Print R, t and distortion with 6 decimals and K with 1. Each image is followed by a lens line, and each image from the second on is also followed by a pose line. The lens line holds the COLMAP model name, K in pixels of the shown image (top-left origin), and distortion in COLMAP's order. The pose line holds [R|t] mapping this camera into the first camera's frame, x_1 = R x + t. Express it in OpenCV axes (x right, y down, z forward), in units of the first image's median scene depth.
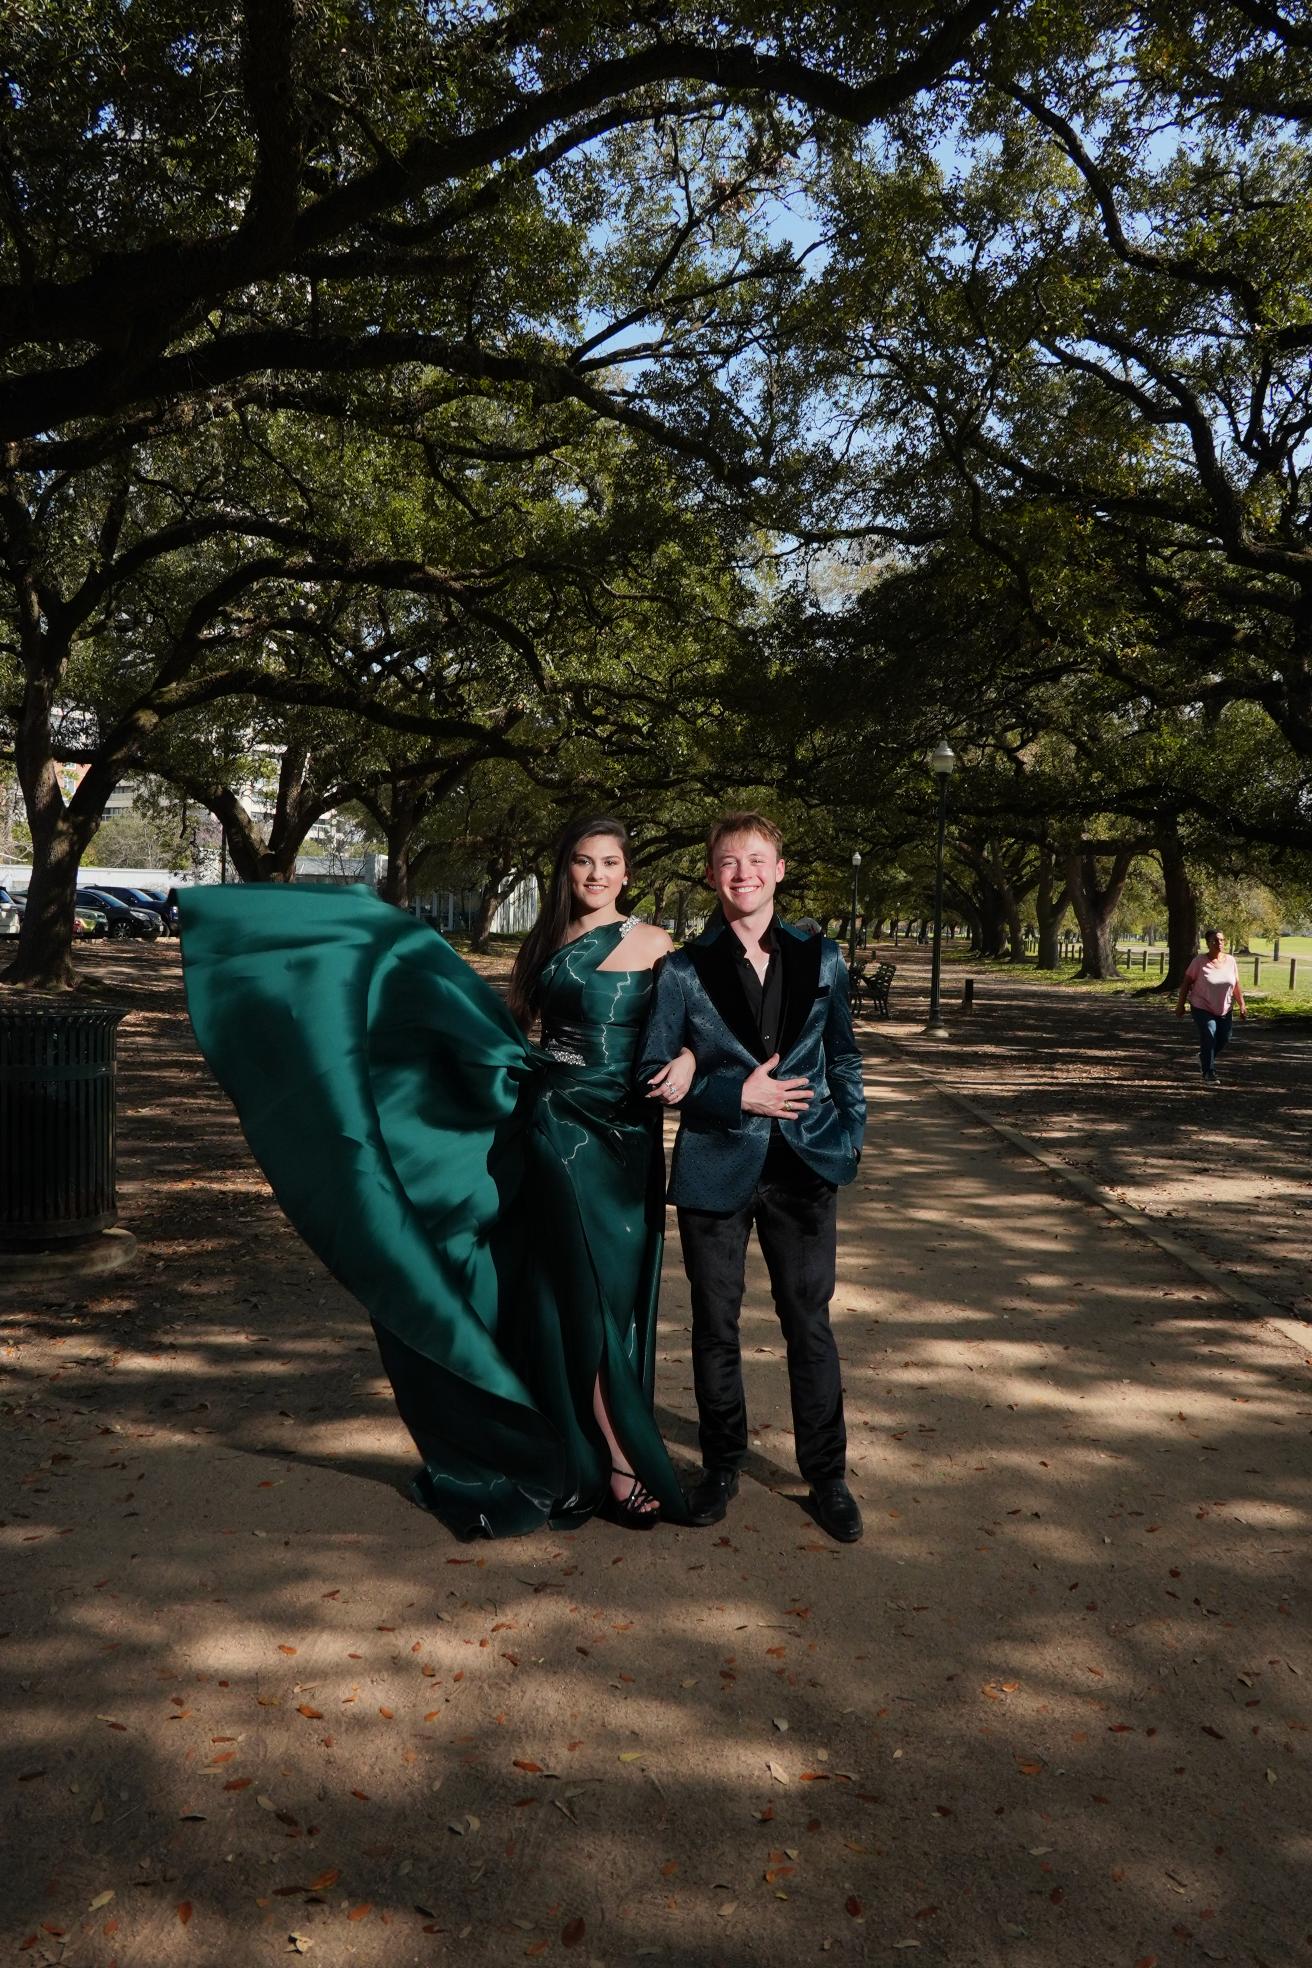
lens RADIAL K [[1541.3, 0, 662.5], [0, 1541.3, 979.6], [0, 0, 1]] dist [-0.022665, 0.036657]
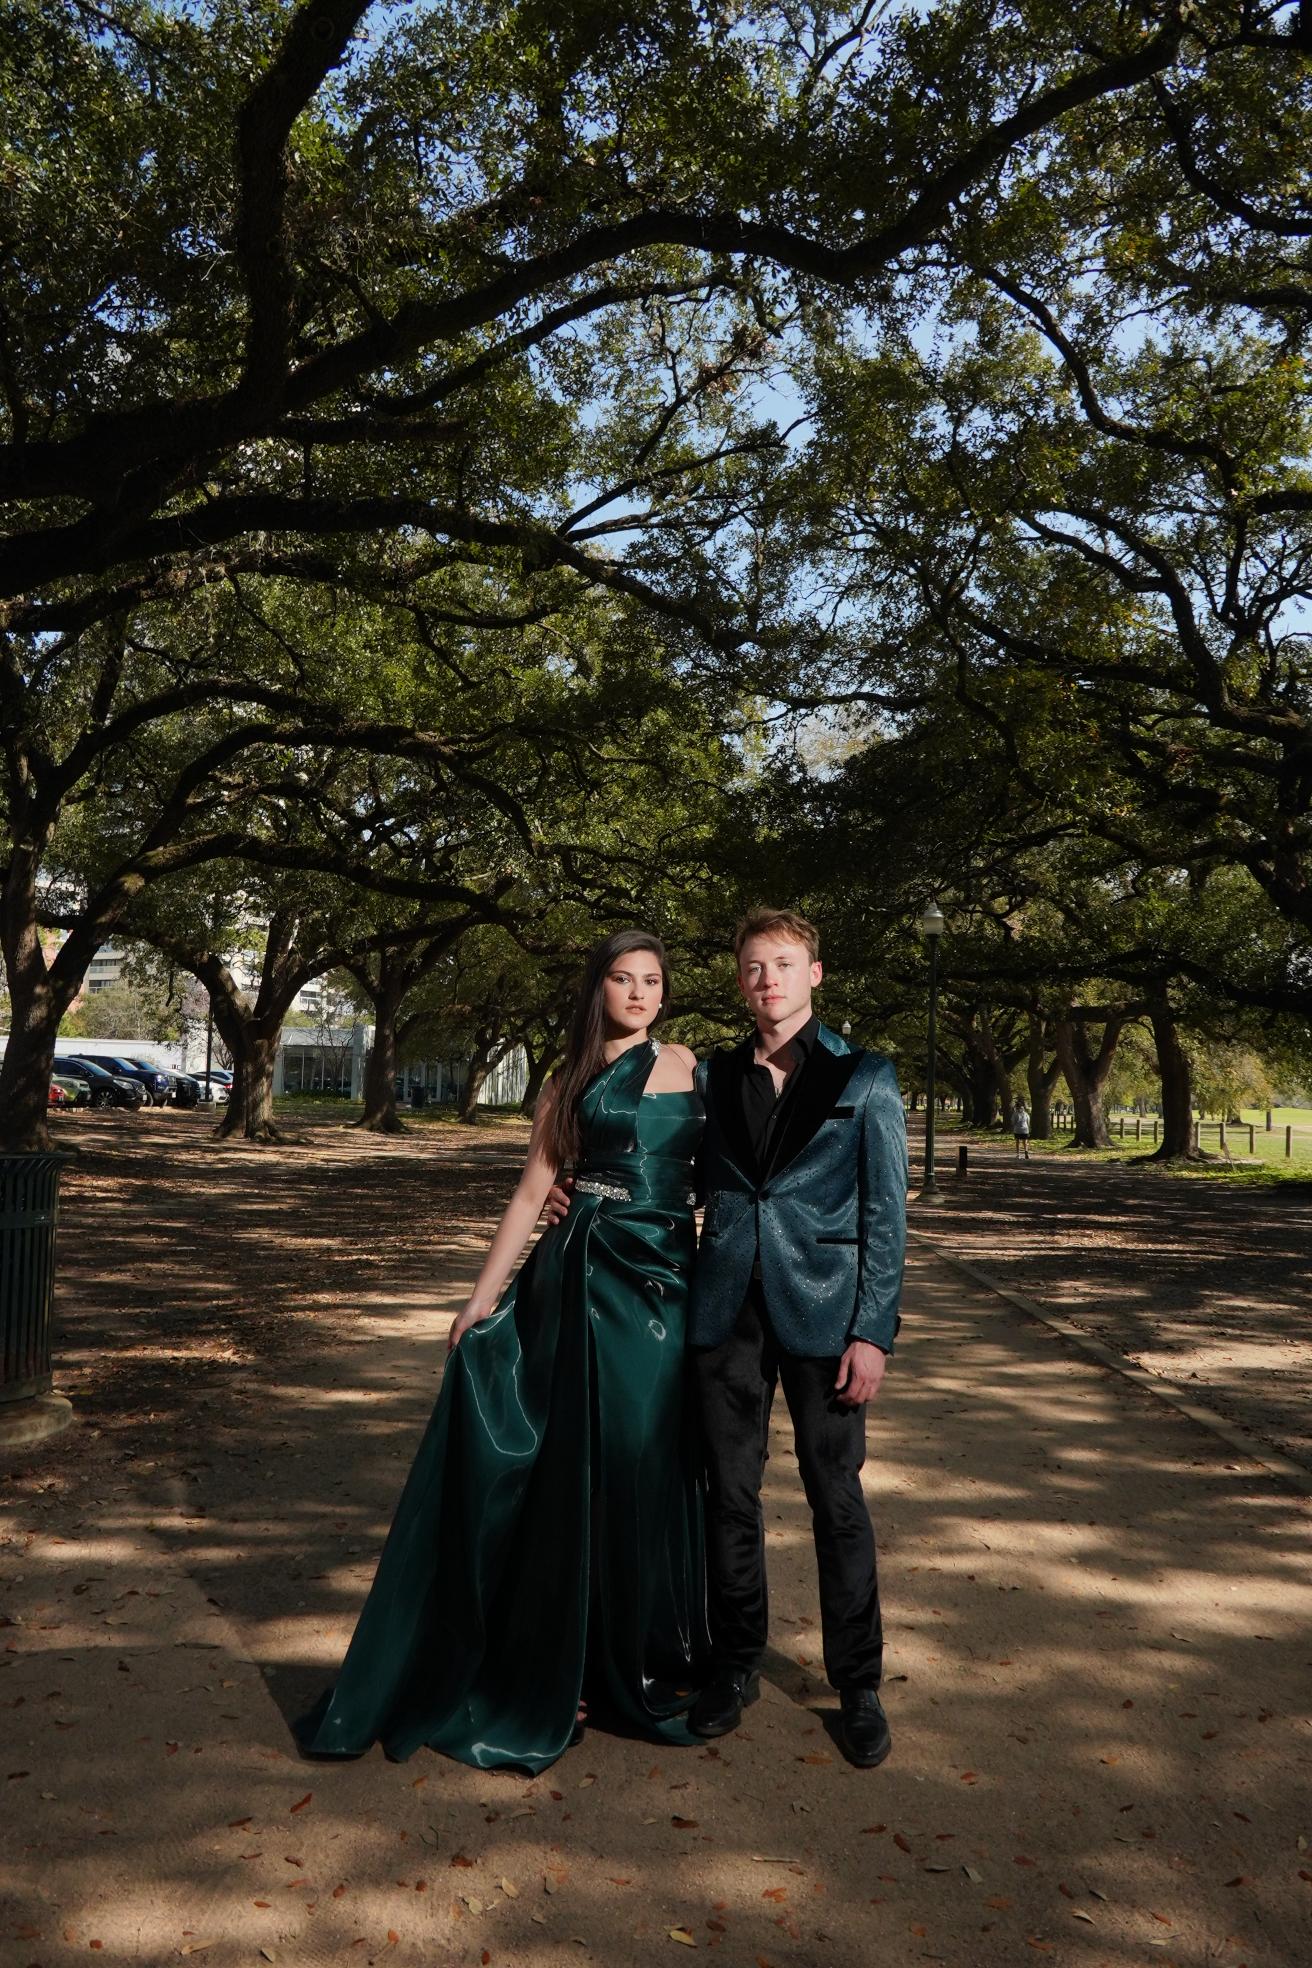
lens RADIAL K [[1541.9, 0, 665.3], [0, 1541.9, 980.4], [0, 0, 1]] dist [-0.028160, 0.044514]
pose [[0.999965, -0.000426, 0.008311, 0.001013], [0.001348, 0.993792, -0.111249, 0.005229], [-0.008212, 0.111256, 0.993758, 0.016849]]
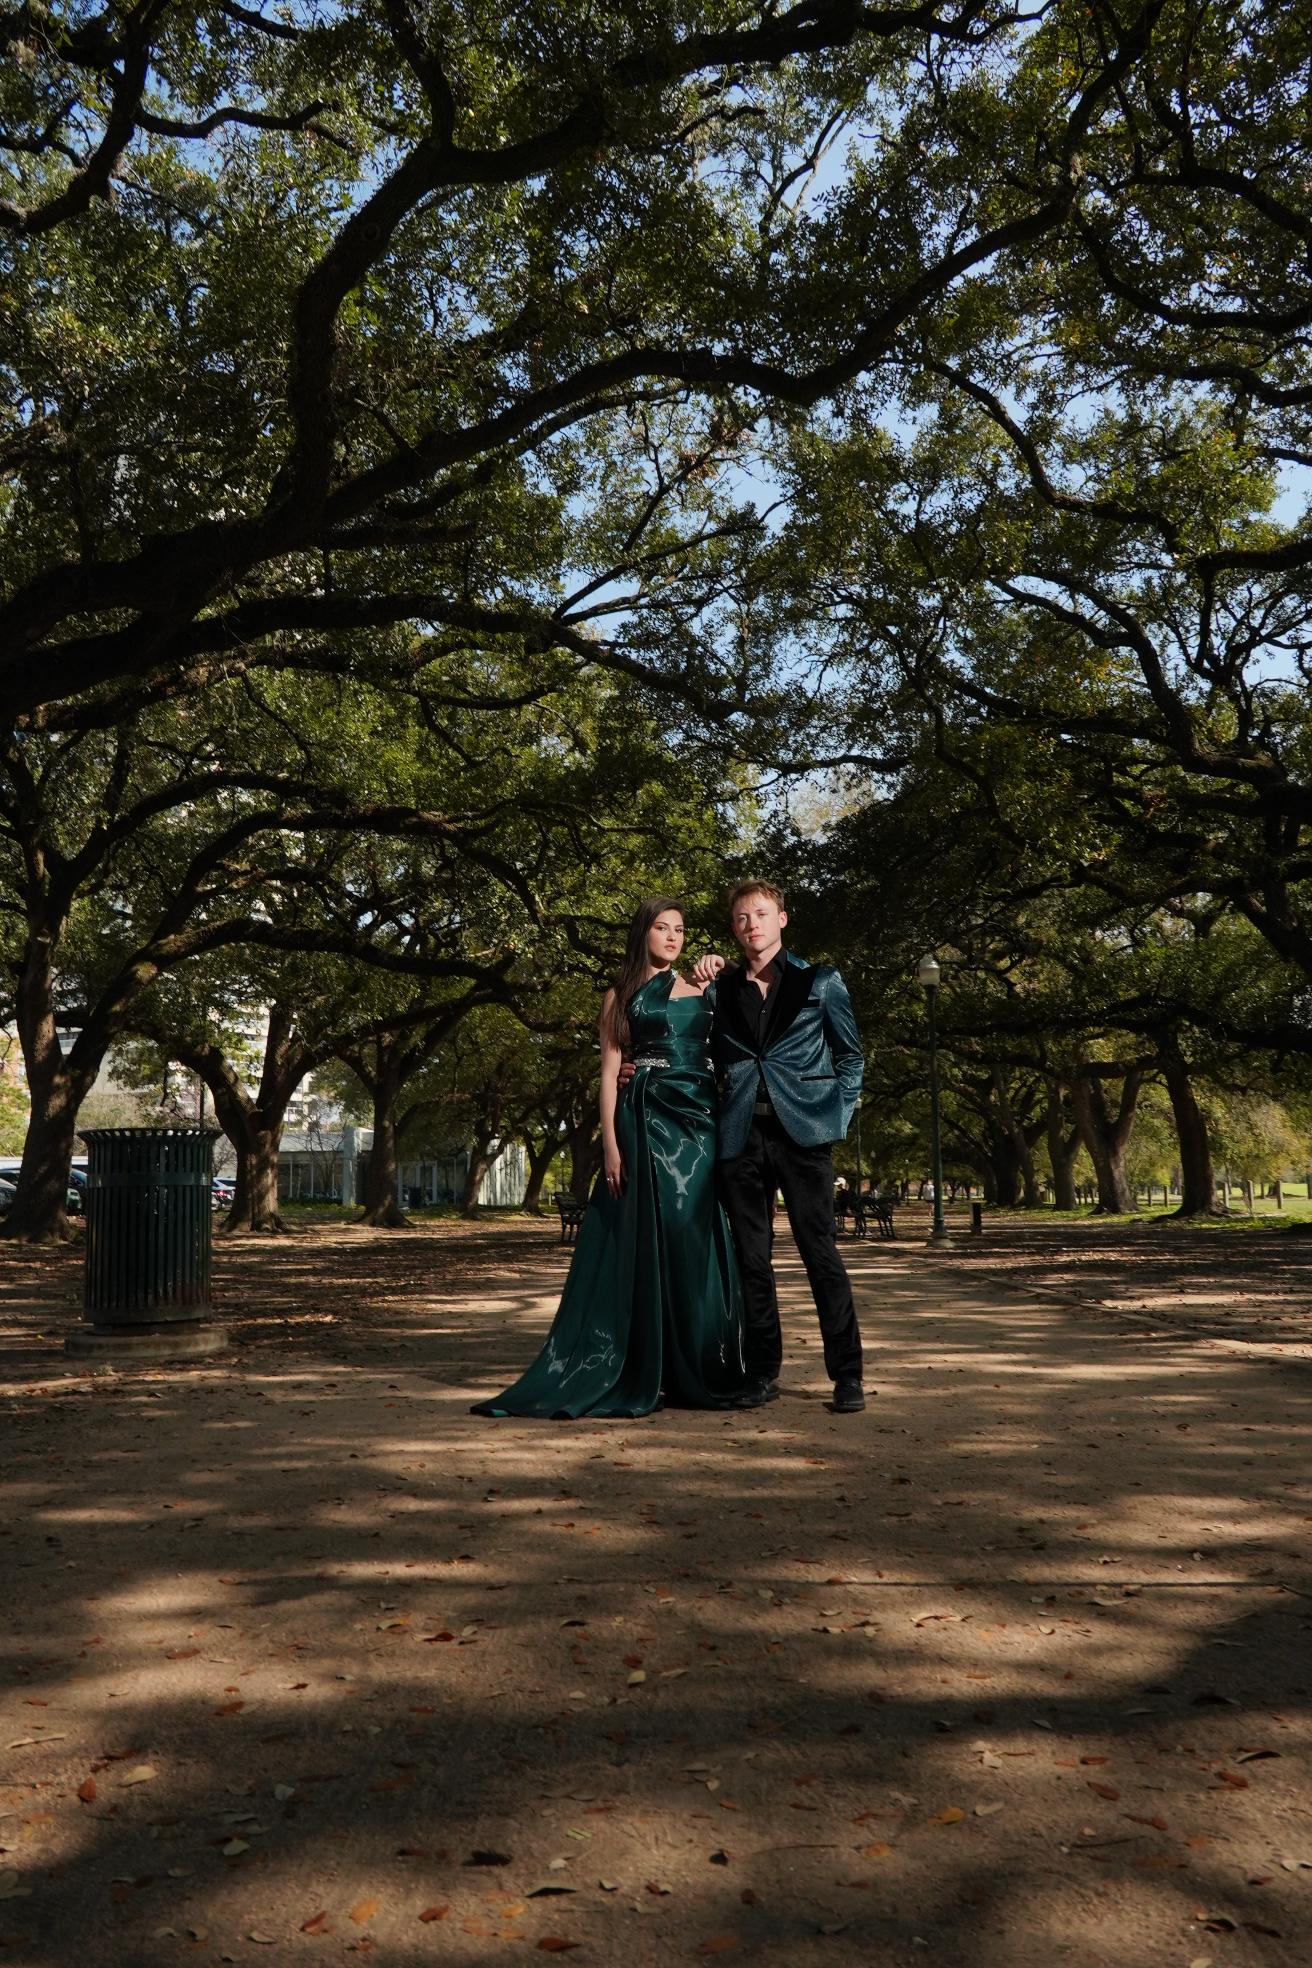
lens RADIAL K [[1637.1, 0, 659.6], [0, 1637.1, 979.8], [0, 0, 1]] dist [0.003771, 0.004687]
pose [[0.999037, -0.043315, 0.006978, -0.004597], [0.043872, 0.984771, -0.168227, 0.036257], [0.000415, 0.168371, 0.985724, -0.070462]]
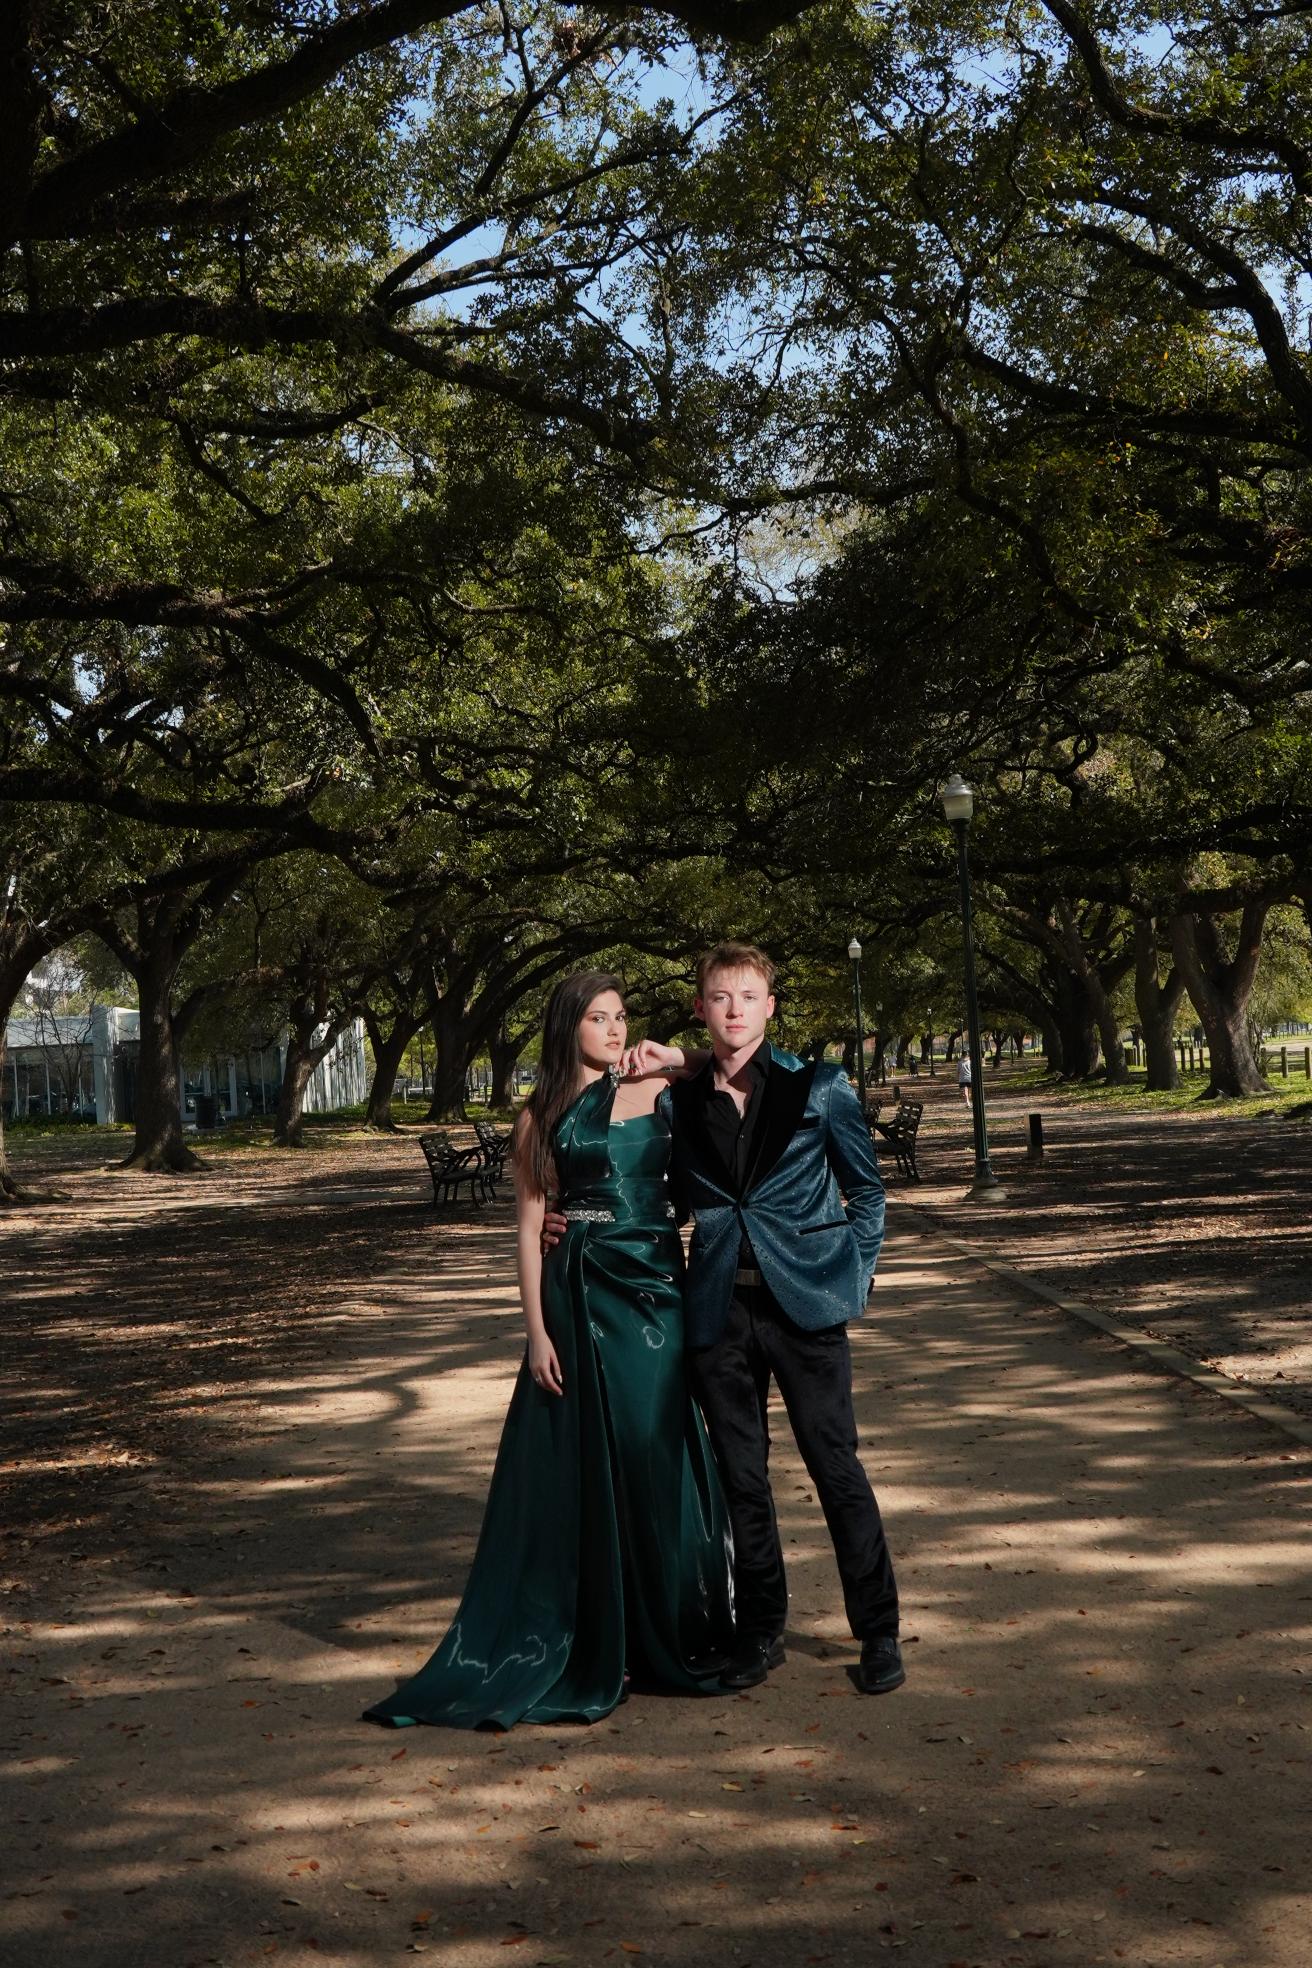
lens RADIAL K [[2444.1, 0, 666.0], [0, 2444.1, 982.2], [0, 0, 1]] dist [0.013758, 0.032749]
pose [[0.994922, -0.089912, 0.045235, -0.005979], [0.092945, 0.993198, -0.070129, 0.003497], [-0.038622, 0.073977, 0.996512, -0.087343]]
